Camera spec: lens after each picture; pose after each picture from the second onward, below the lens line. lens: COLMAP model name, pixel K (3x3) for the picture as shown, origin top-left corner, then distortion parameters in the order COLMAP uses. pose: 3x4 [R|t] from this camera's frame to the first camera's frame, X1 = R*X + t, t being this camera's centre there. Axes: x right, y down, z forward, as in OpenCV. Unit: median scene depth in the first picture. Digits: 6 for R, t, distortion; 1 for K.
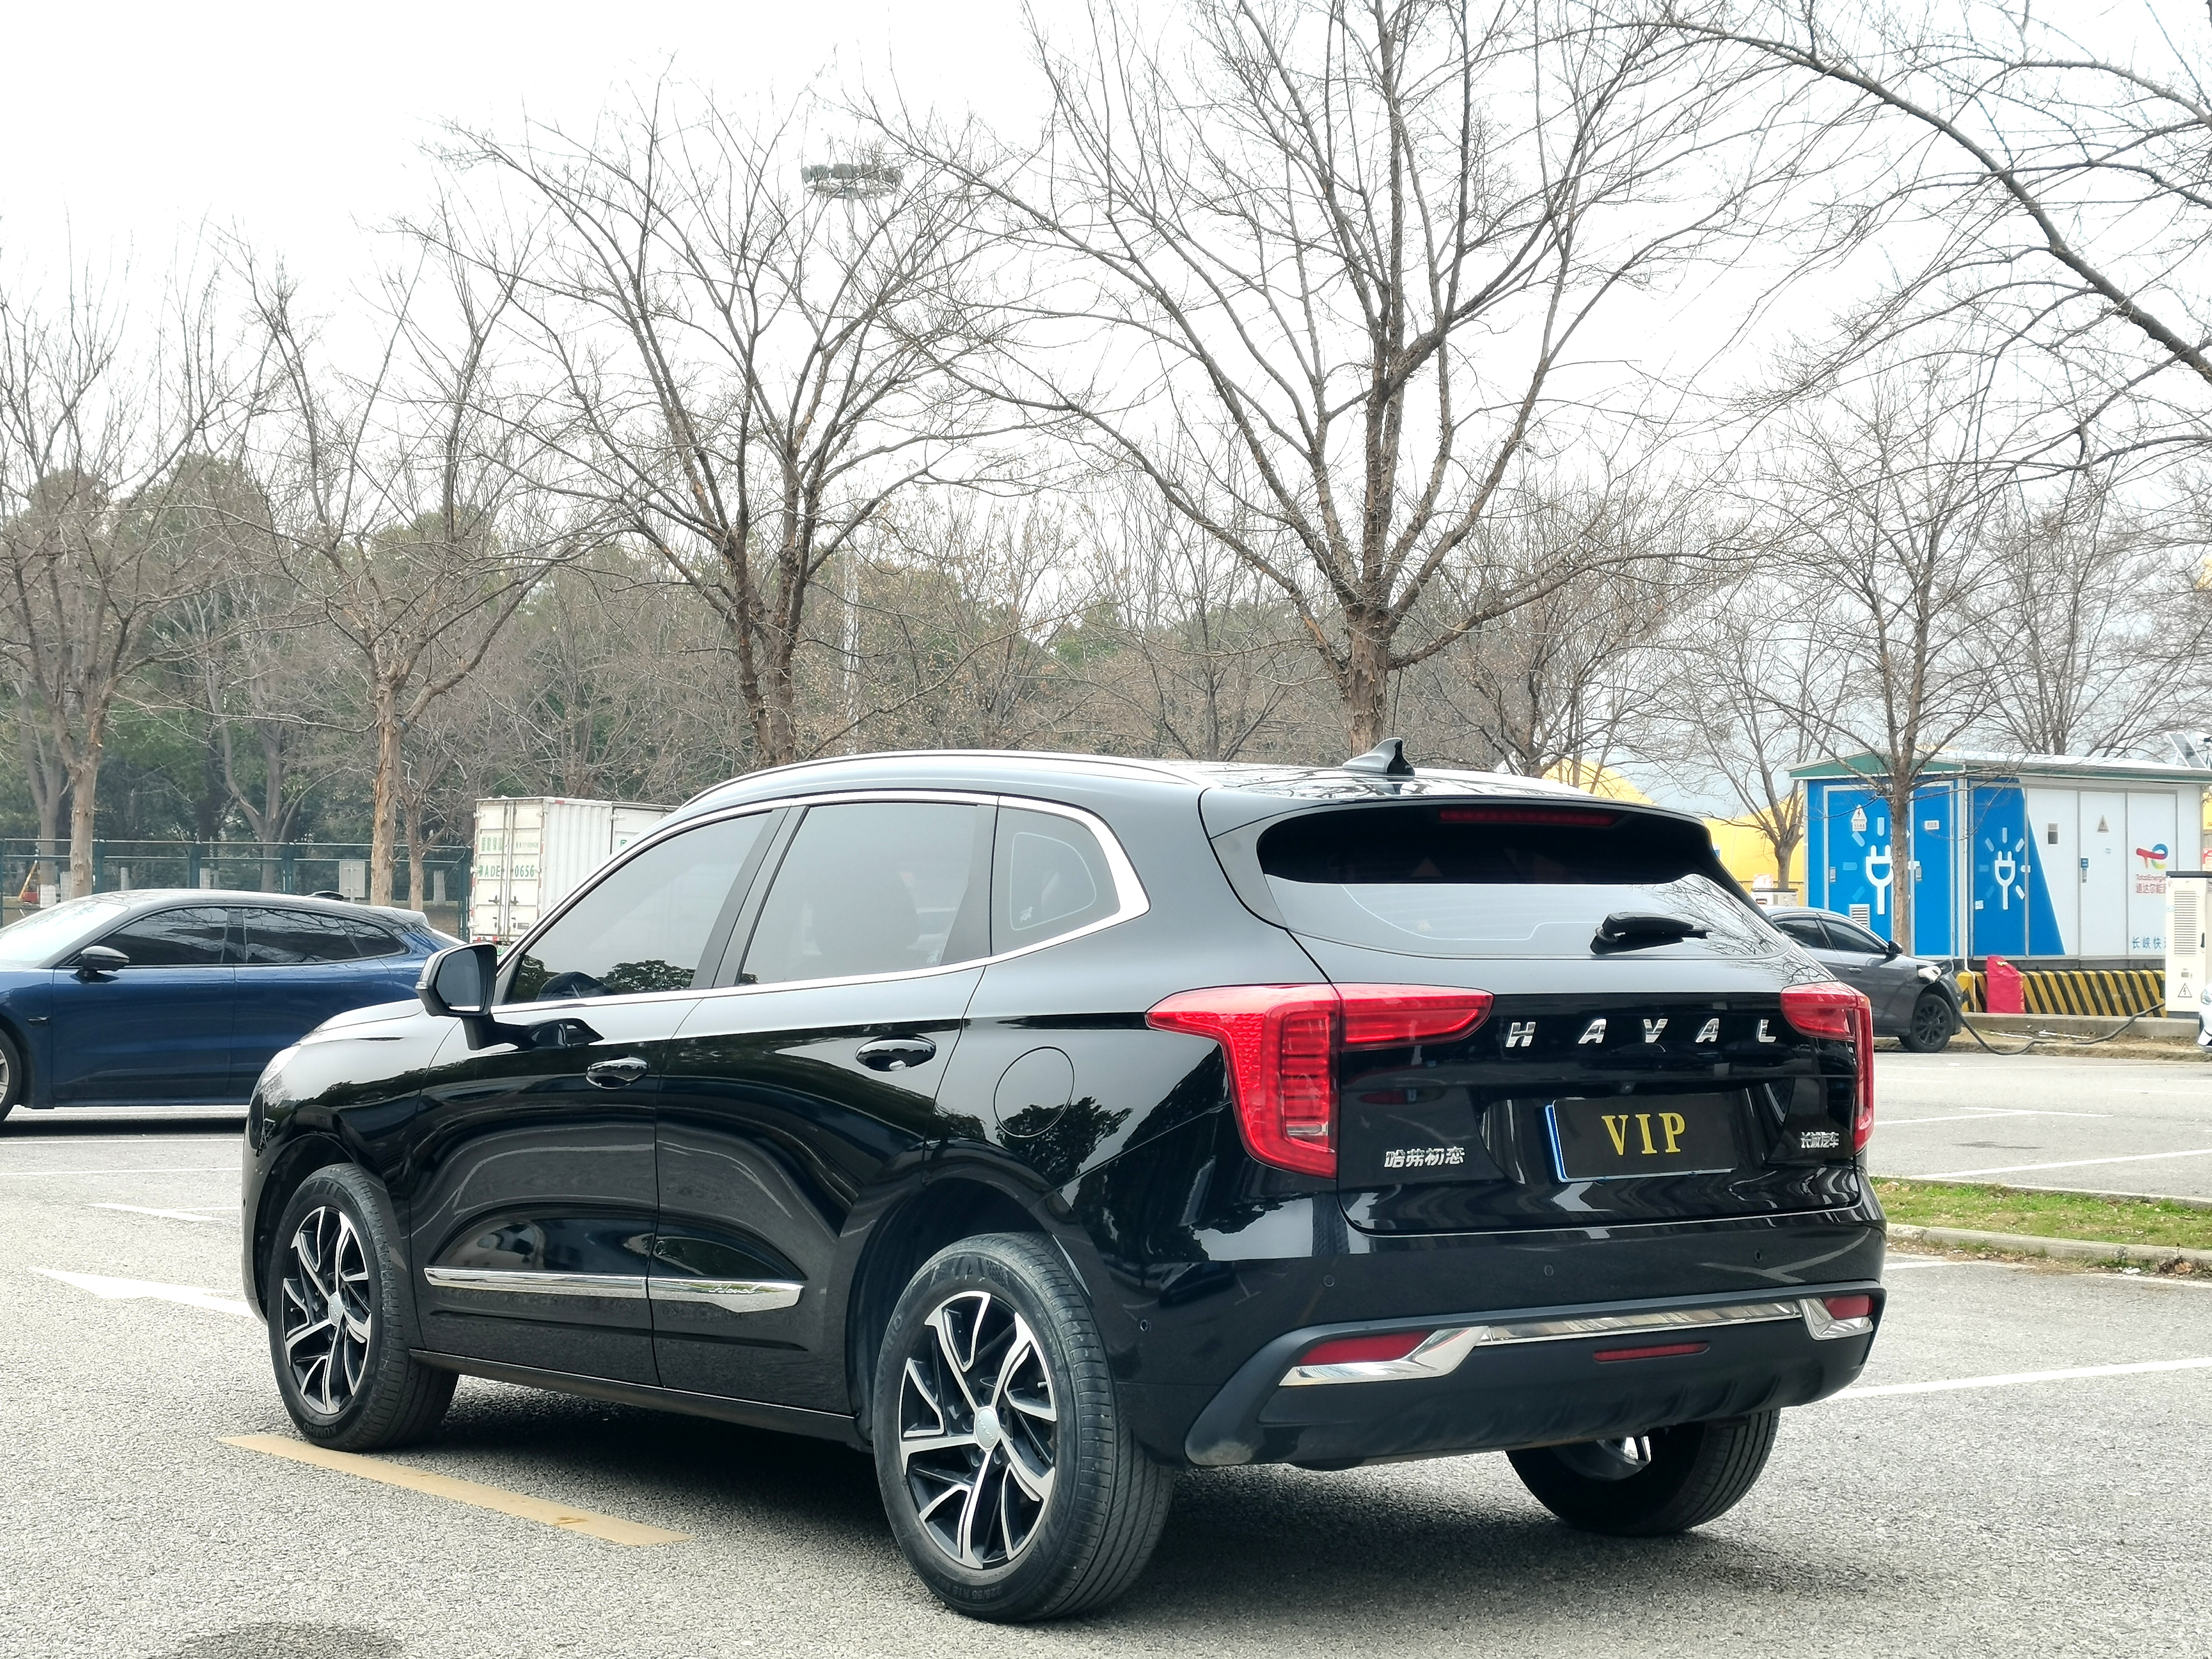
lens RADIAL K [[3672.5, 0, 1149.4], [0, 3672.5, 831.5], [0, 0, 1]] dist [0.005301, 0.162353]
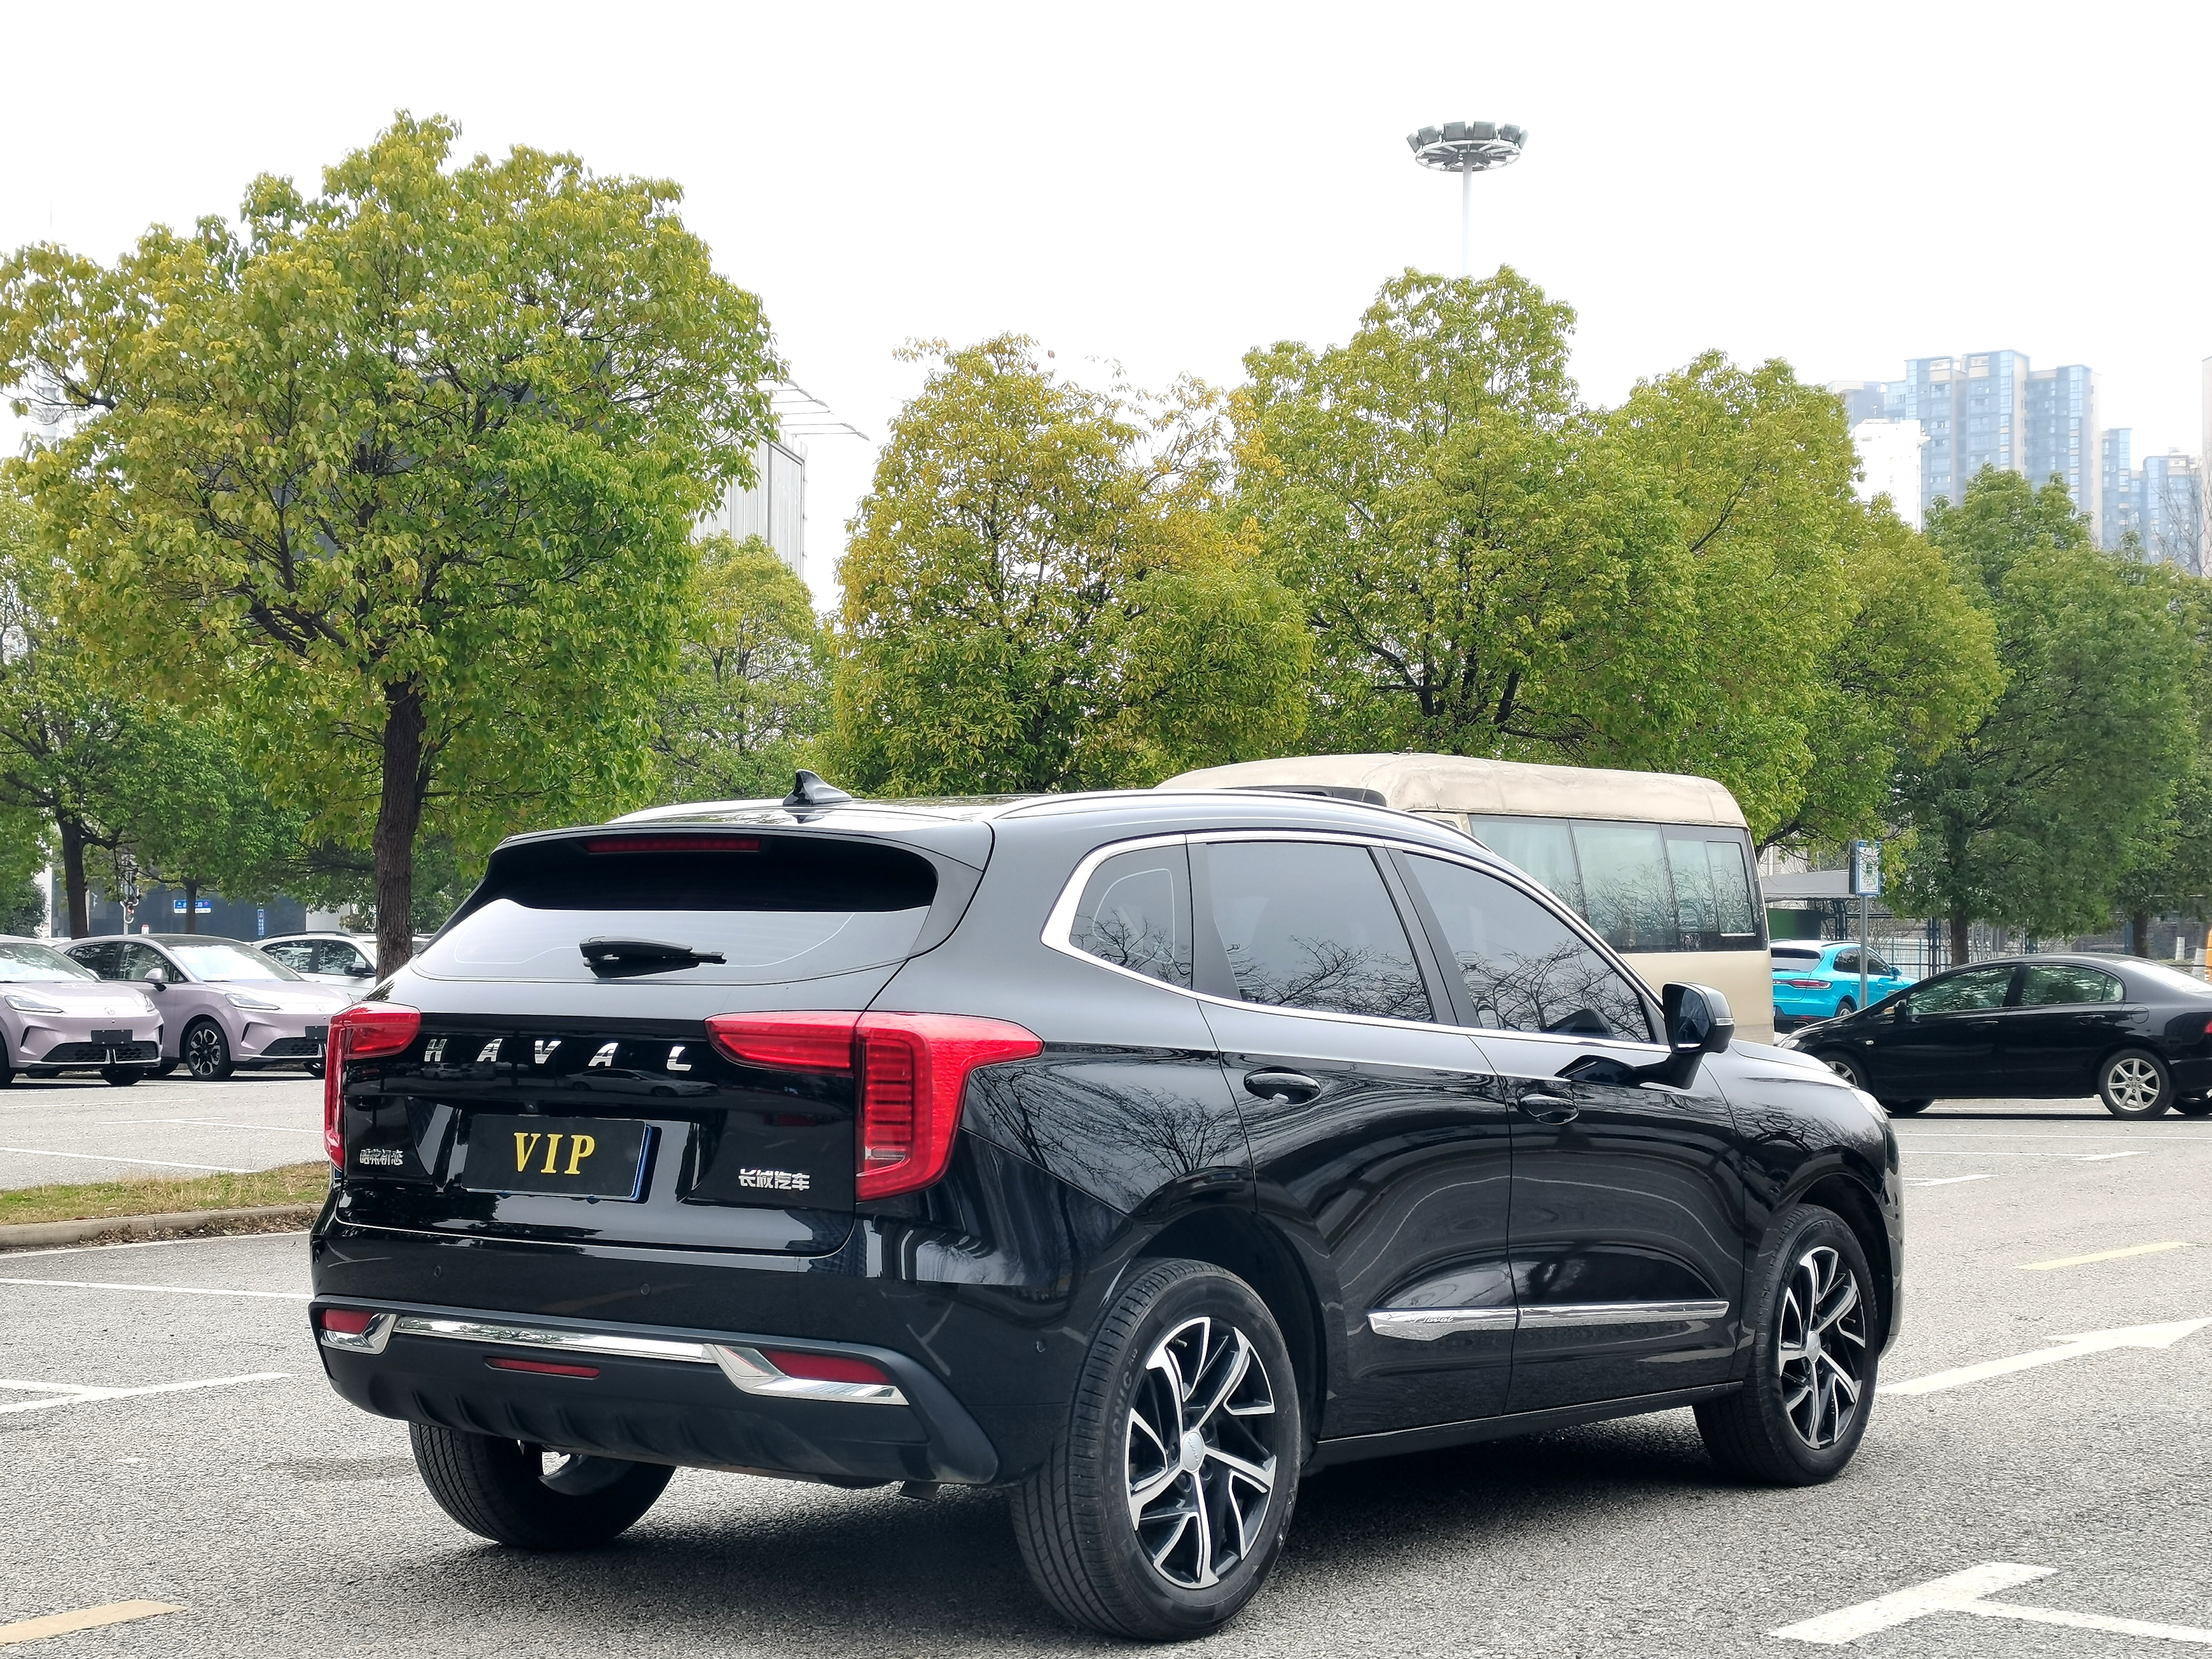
lens RADIAL K [[3672.5, 0, 1149.4], [0, 3672.5, 831.5], [0, 0, 1]] dist [0.005301, 0.162353]
pose [[0.271936, -0.038884, -0.961529, 1.160024], [0.018507, 0.999210, -0.035174, 0.031542], [0.962137, -0.008230, 0.272441, 0.876093]]
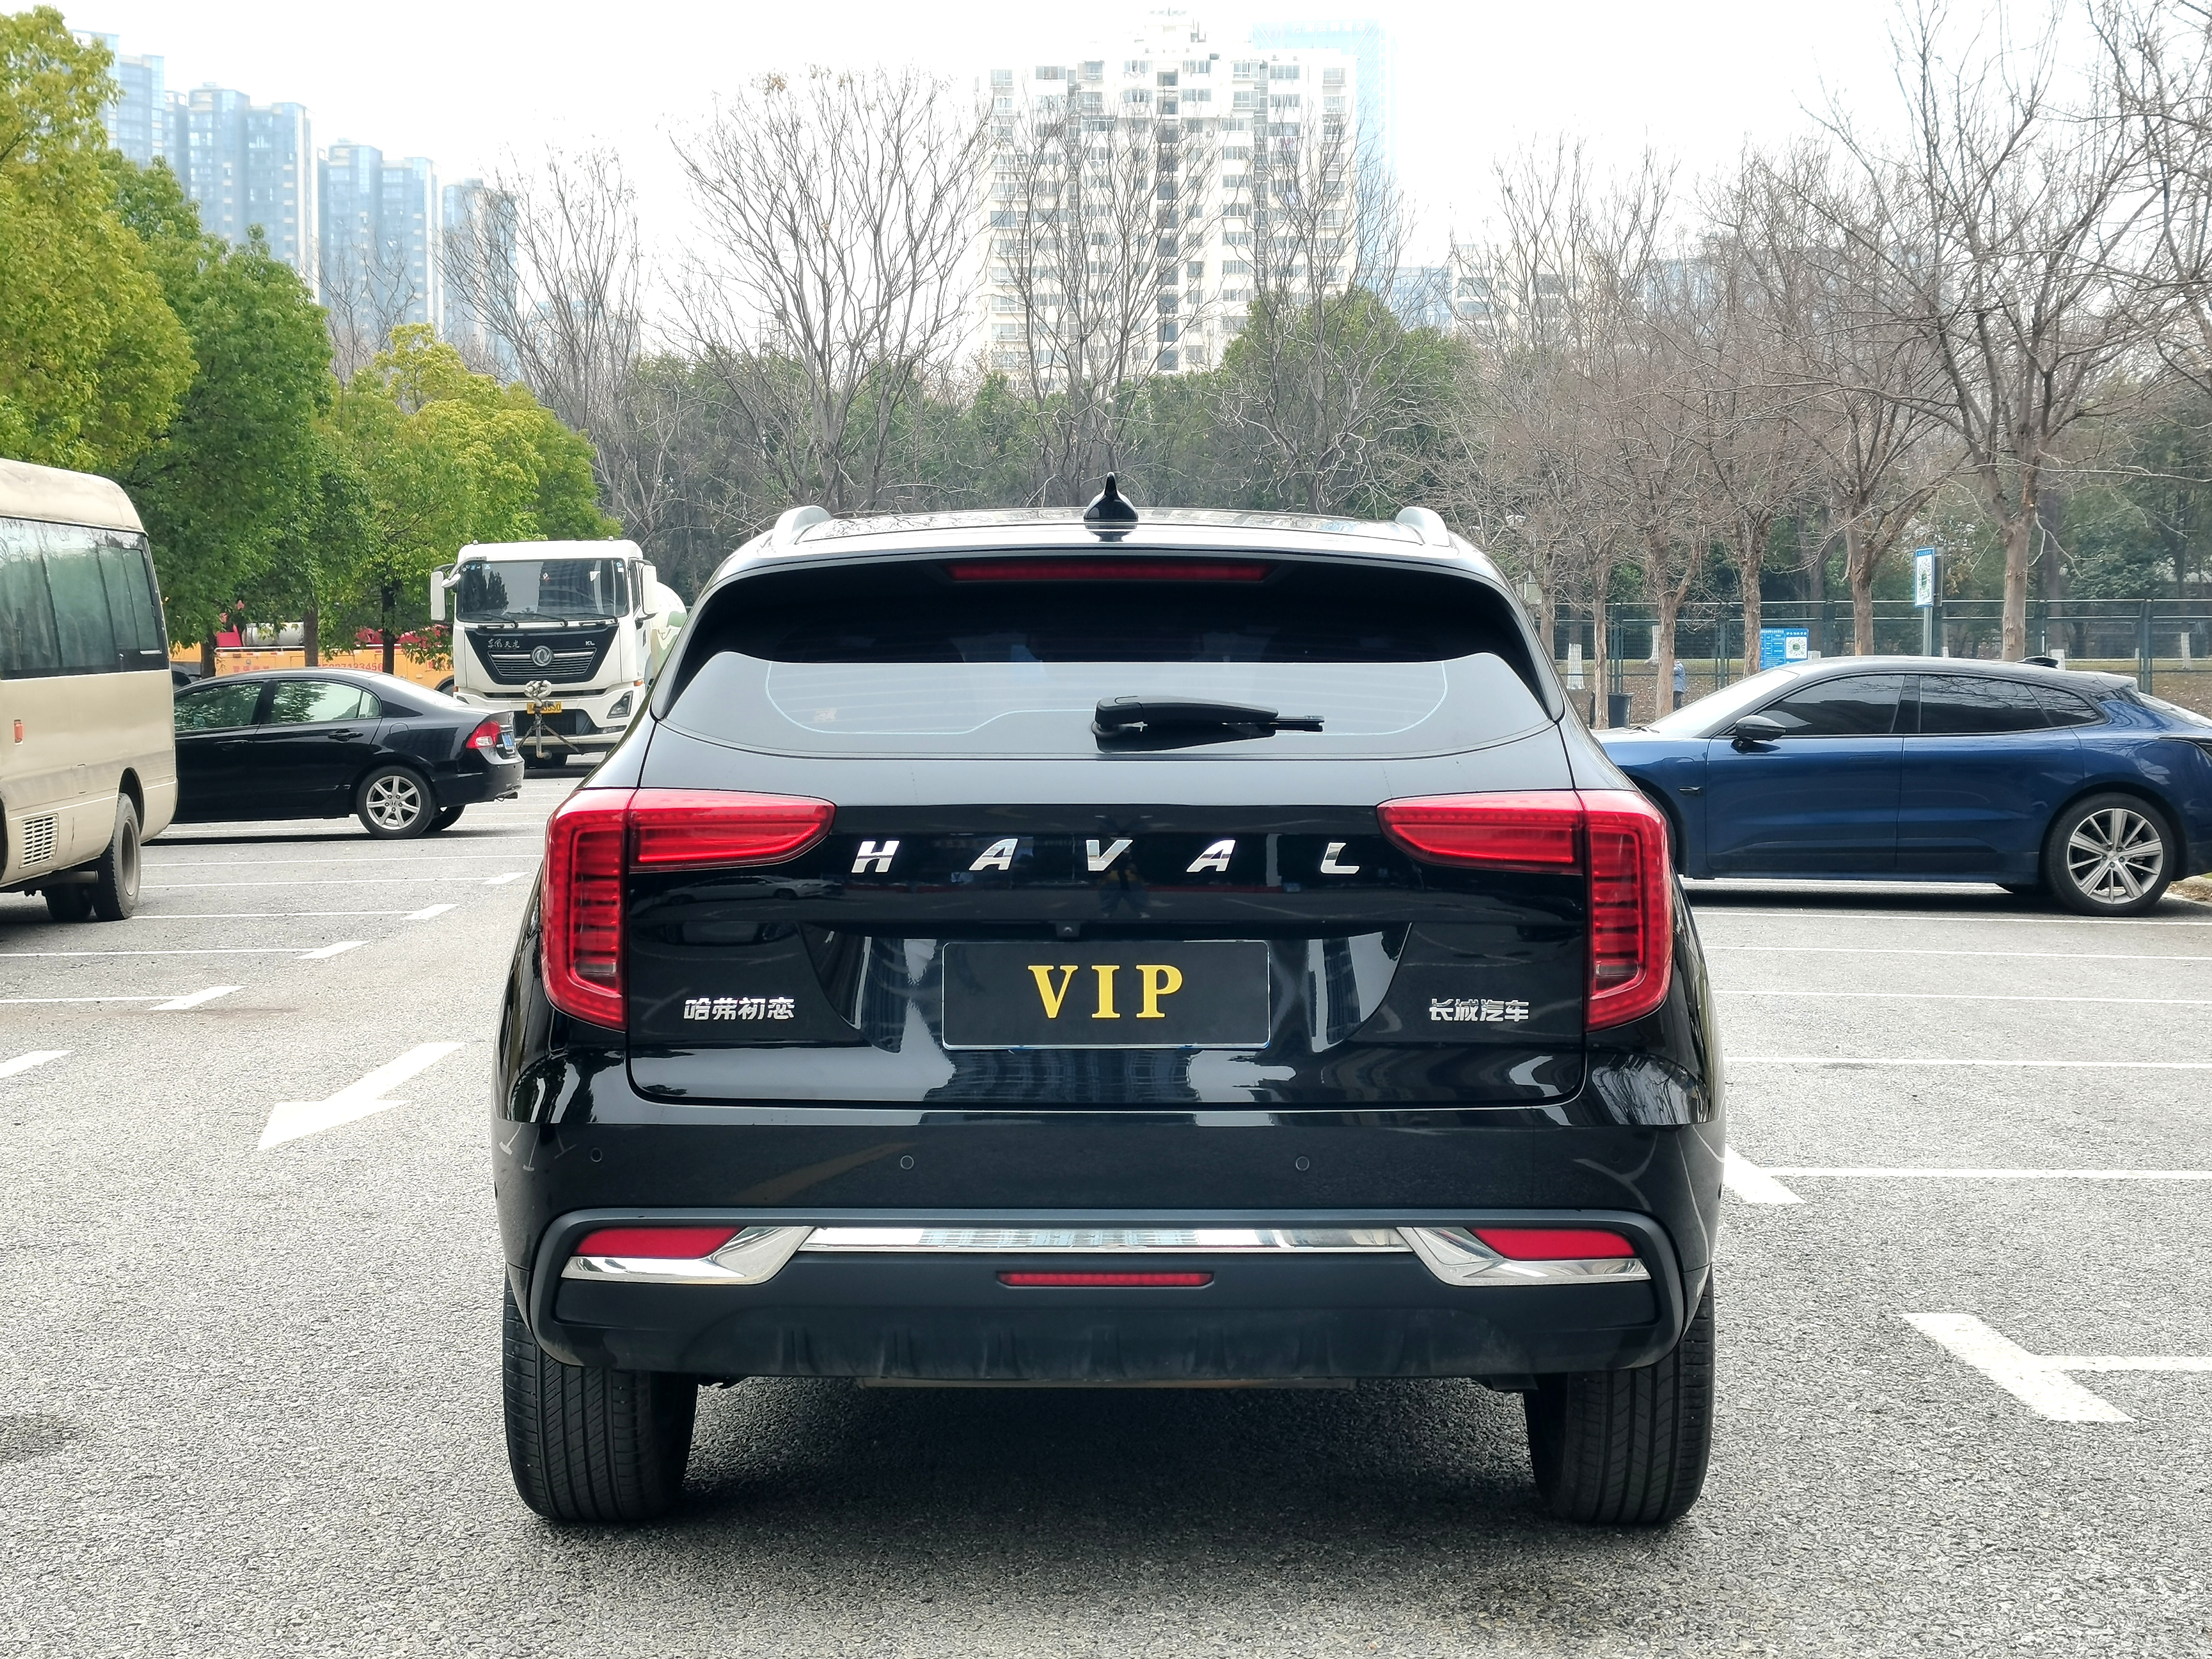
lens RADIAL K [[3672.5, 0, 1149.4], [0, 3672.5, 831.5], [0, 0, 1]] dist [0.005301, 0.162353]
pose [[0.791254, 0.019706, -0.611171, 0.597897], [0.020088, 0.998104, 0.058188, 0.005867], [0.611158, -0.058318, 0.789357, 0.410007]]
